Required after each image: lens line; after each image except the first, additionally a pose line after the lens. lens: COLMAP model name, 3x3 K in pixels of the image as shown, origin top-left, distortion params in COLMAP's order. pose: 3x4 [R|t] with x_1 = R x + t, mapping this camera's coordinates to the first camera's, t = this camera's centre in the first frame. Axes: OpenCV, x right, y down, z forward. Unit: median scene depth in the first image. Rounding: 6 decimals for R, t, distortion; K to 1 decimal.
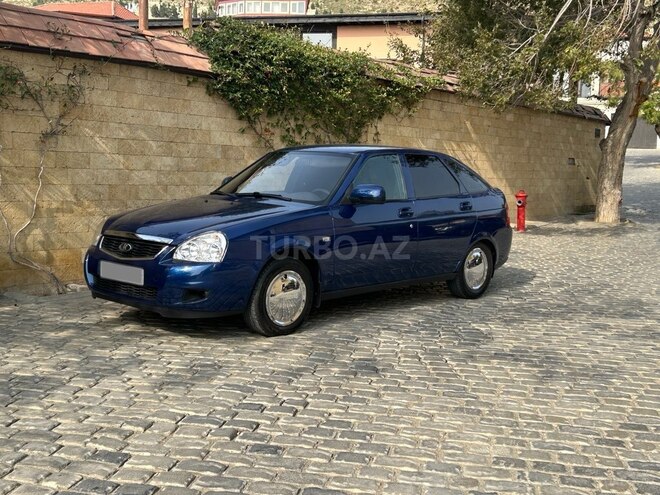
lens RADIAL K [[740.5, 0, 330.9], [0, 740.5, 248.5], [0, 0, 1]] dist [0.002128, 0.000000]
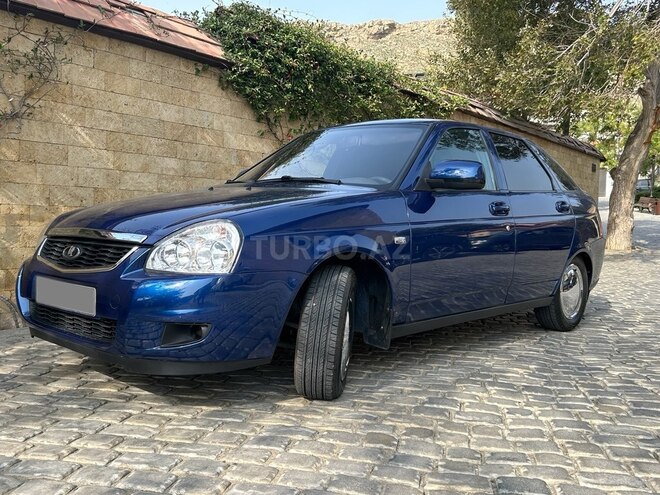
lens RADIAL K [[740.5, 0, 328.2], [0, 740.5, 246.0], [0, 0, 1]] dist [0.002128, 0.000000]
pose [[0.999646, -0.006404, -0.025812, -0.031949], [0.005310, 0.999095, -0.042209, 0.011325], [0.026058, 0.042057, 0.998775, 0.234815]]
